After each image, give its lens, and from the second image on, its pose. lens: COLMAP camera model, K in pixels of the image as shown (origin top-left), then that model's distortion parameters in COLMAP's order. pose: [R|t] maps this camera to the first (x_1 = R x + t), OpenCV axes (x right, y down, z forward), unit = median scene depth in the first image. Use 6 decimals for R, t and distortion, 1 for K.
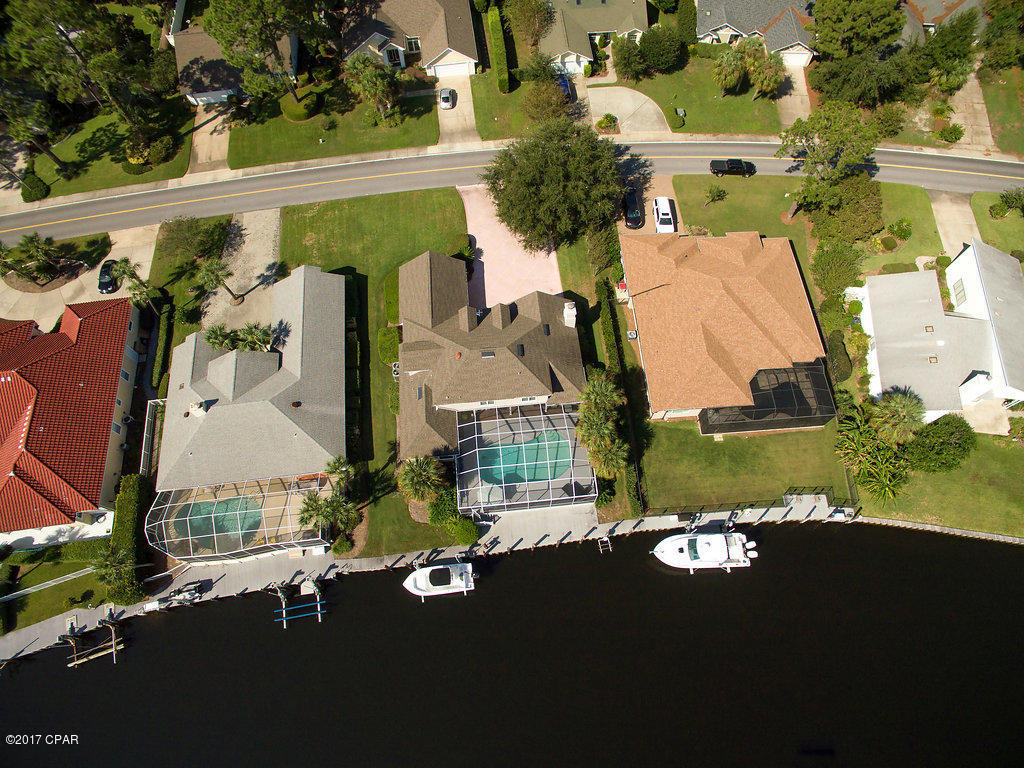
lens RADIAL K [[606.4, 0, 516.8], [0, 606.4, 380.7], [0, 0, 1]] dist [-0.123062, 0.090008]
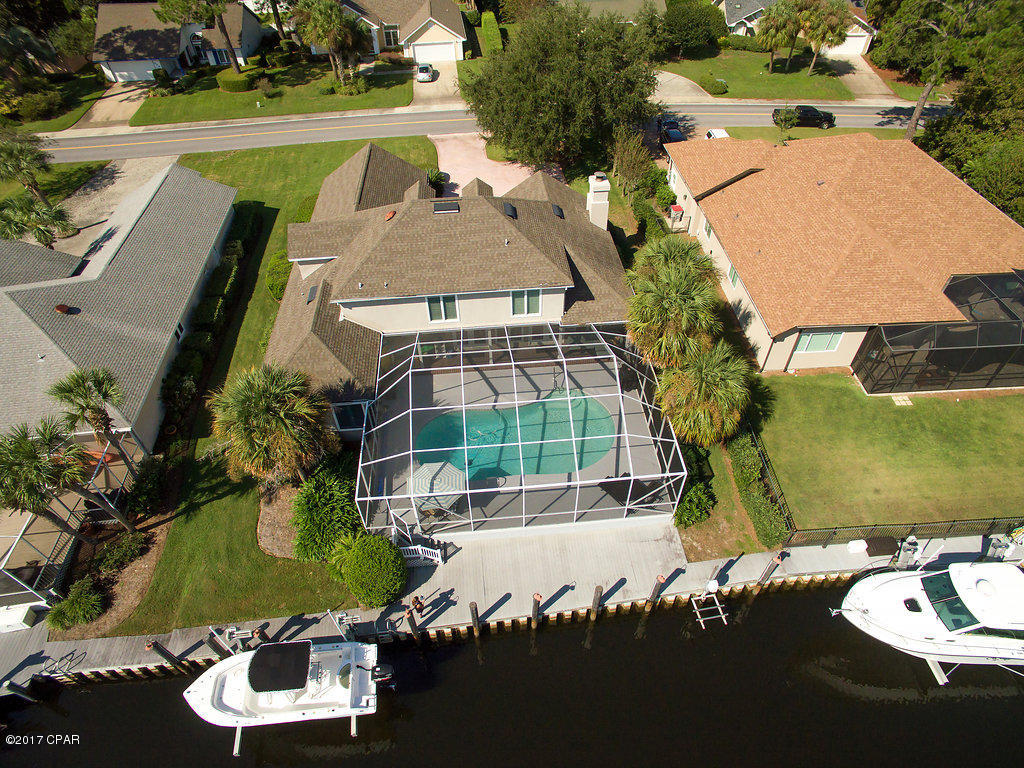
lens RADIAL K [[606.4, 0, 516.8], [0, 606.4, 380.7], [0, 0, 1]] dist [-0.123062, 0.090008]
pose [[0.999959, 0.008905, -0.001355, 0.013438], [-0.008839, 0.941116, -0.337968, 0.257473], [-0.001734, 0.337966, 0.941157, 0.548992]]
